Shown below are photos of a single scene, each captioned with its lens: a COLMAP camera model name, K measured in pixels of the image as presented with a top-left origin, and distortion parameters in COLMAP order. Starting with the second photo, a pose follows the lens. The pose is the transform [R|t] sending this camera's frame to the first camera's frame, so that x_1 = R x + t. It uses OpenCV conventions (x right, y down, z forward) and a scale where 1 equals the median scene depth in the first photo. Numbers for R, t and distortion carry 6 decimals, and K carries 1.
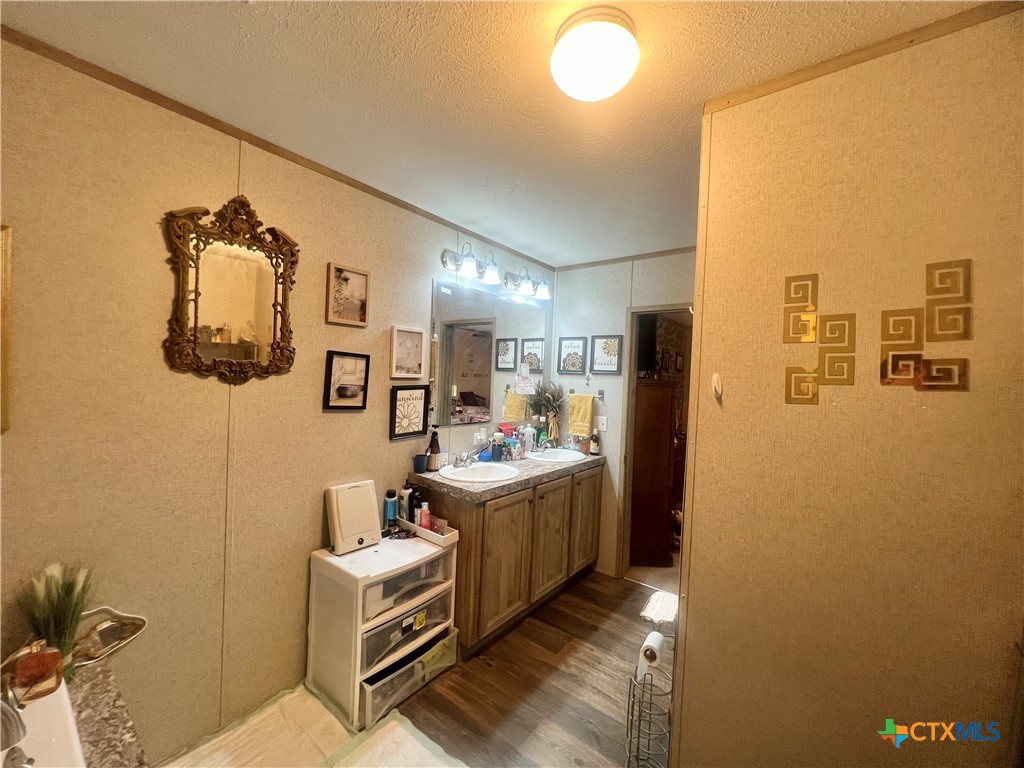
lens RADIAL K [[408.5, 0, 508.4], [0, 408.5, 380.4], [0, 0, 1]] dist [-0.004751, 0.000743]
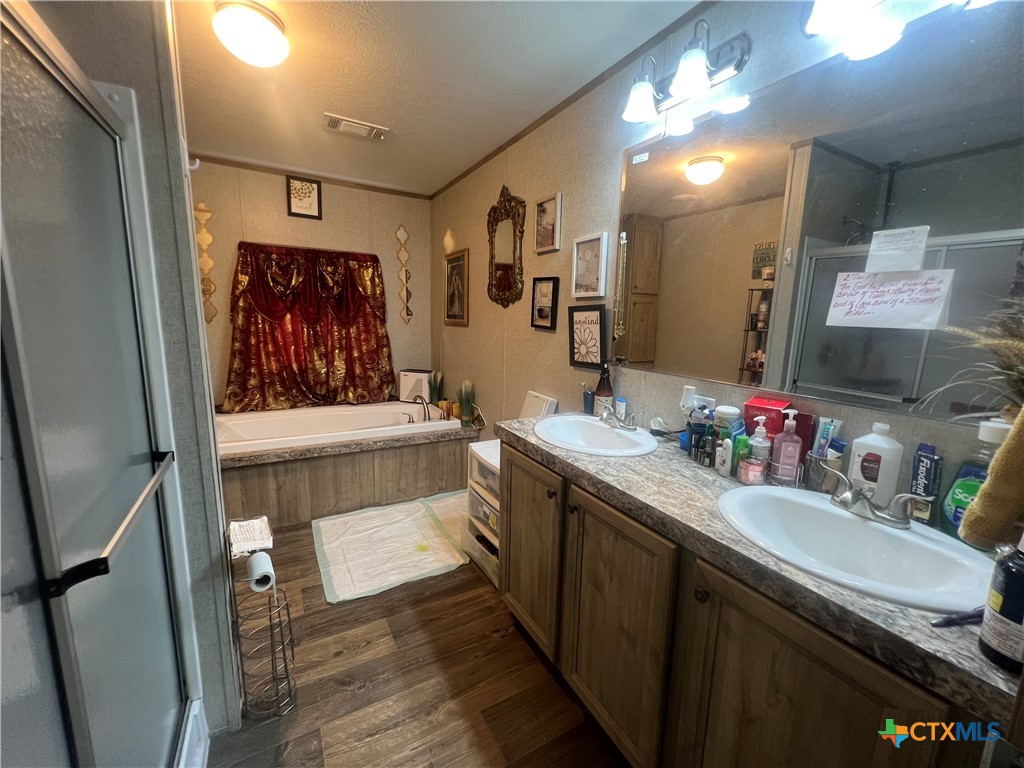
lens RADIAL K [[408.5, 0, 510.5], [0, 408.5, 381.5], [0, 0, 1]] dist [-0.004751, 0.000743]
pose [[-0.369856, 0.100602, -0.923626, 0.662816], [-0.048340, 0.990690, 0.127264, 0.072211], [0.927831, 0.091718, -0.361550, 1.266708]]
